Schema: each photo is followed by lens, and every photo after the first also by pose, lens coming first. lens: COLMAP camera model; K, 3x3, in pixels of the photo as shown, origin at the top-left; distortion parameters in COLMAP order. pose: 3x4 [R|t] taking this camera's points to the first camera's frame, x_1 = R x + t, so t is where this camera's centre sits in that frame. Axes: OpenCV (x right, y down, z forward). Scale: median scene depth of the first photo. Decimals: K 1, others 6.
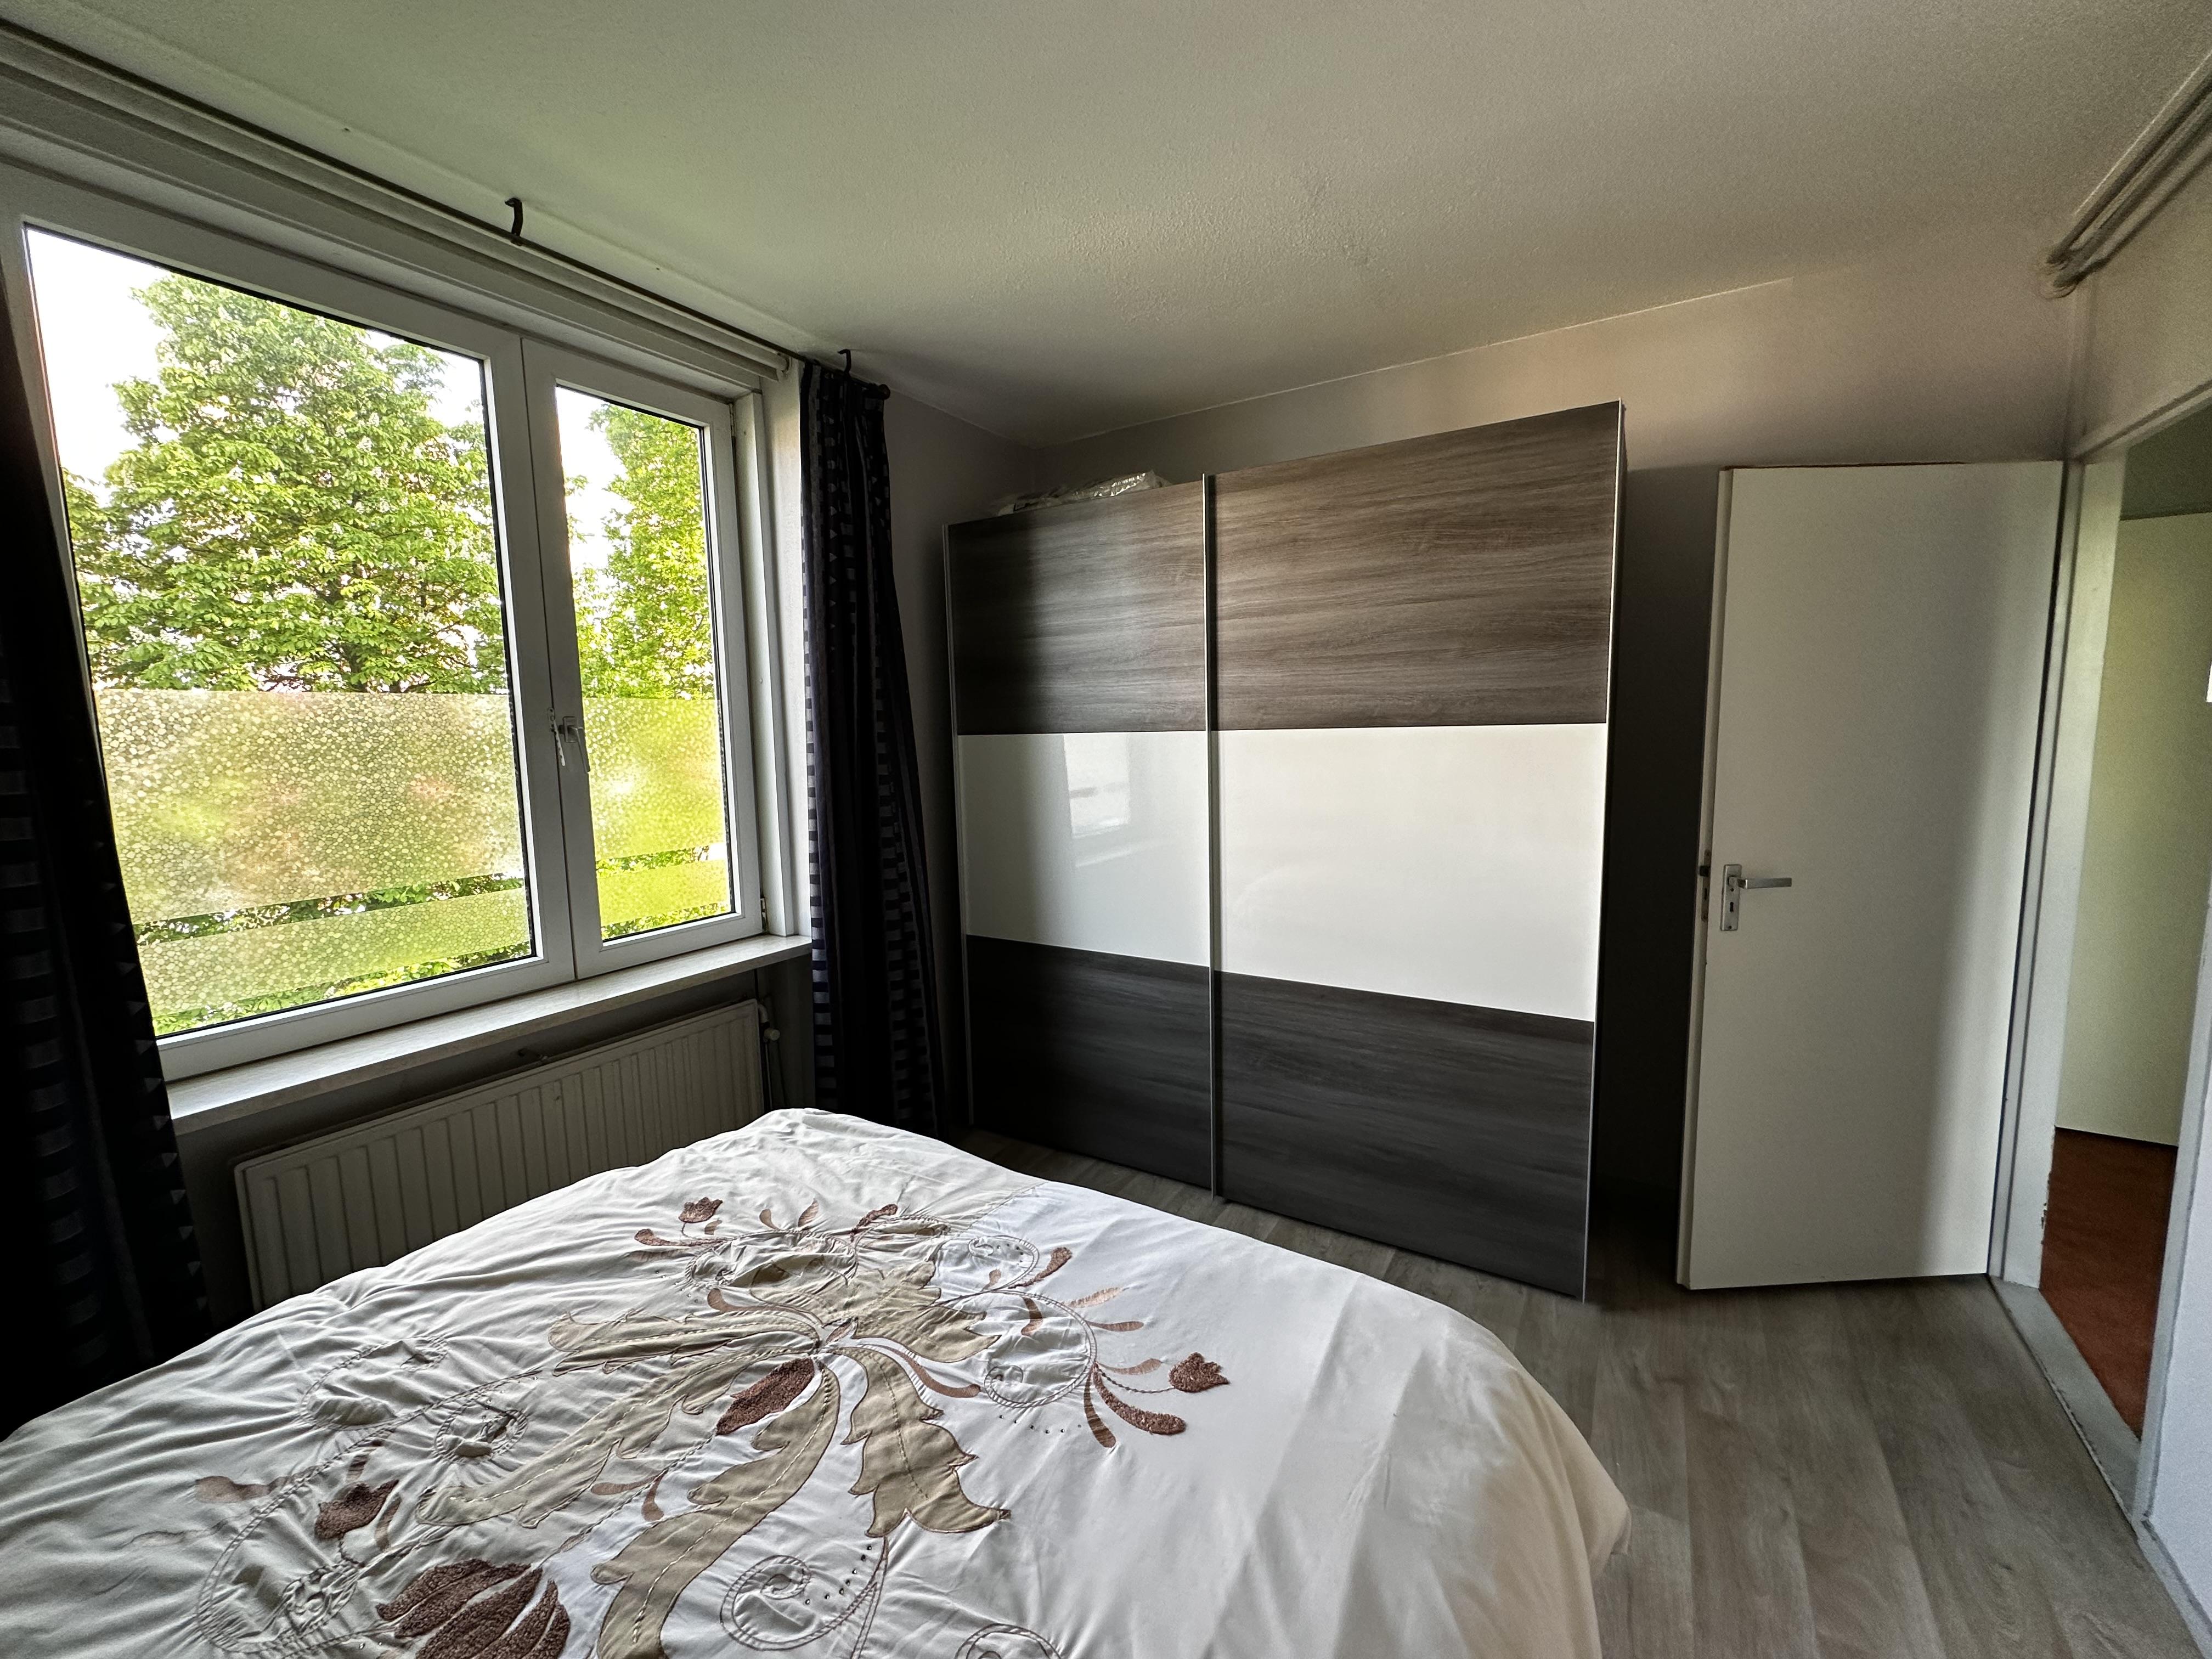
lens RADIAL K [[880.6, 0, 1107.6], [0, 880.6, 823.5], [0, 0, 1]] dist [-0.001312, 0.000017]
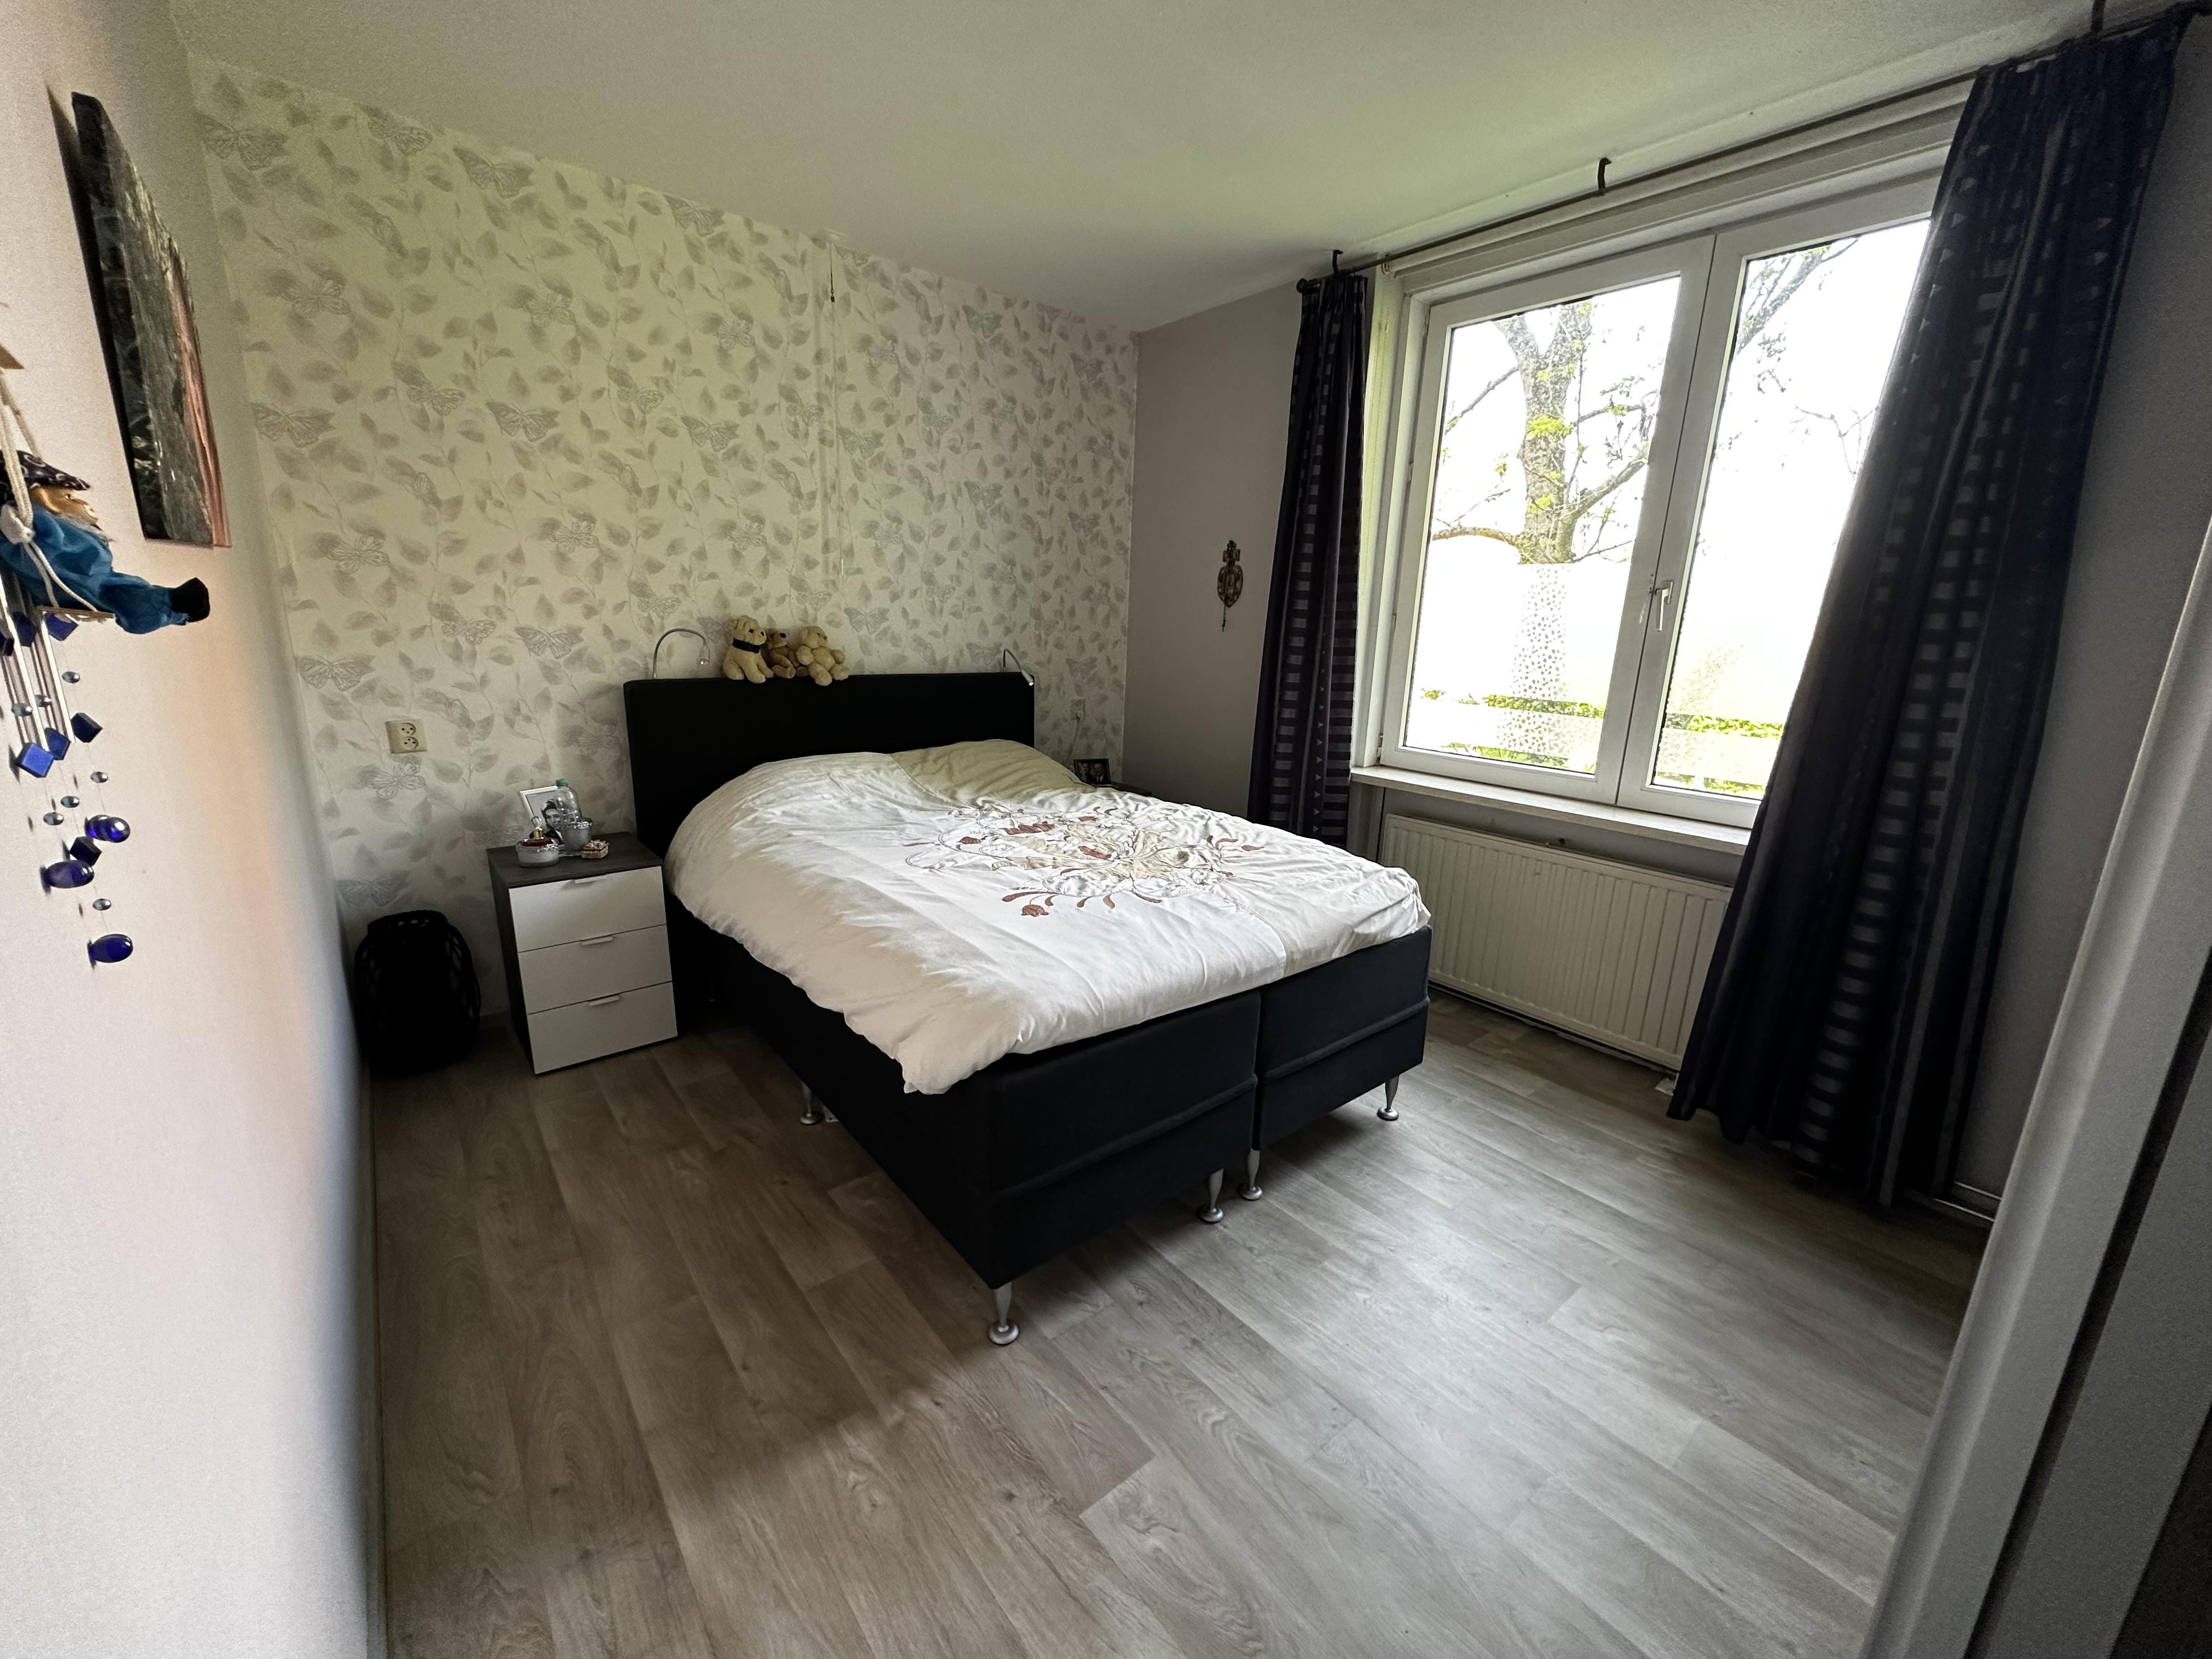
lens RADIAL K [[880.6, 0, 1106.4], [0, 880.6, 832.4], [0, 0, 1]] dist [-0.001312, 0.000017]
pose [[-0.330383, 0.236672, -0.913692, 1.701480], [-0.128849, 0.947679, 0.292067, -0.115714], [0.935011, 0.214222, -0.282601, 1.590559]]
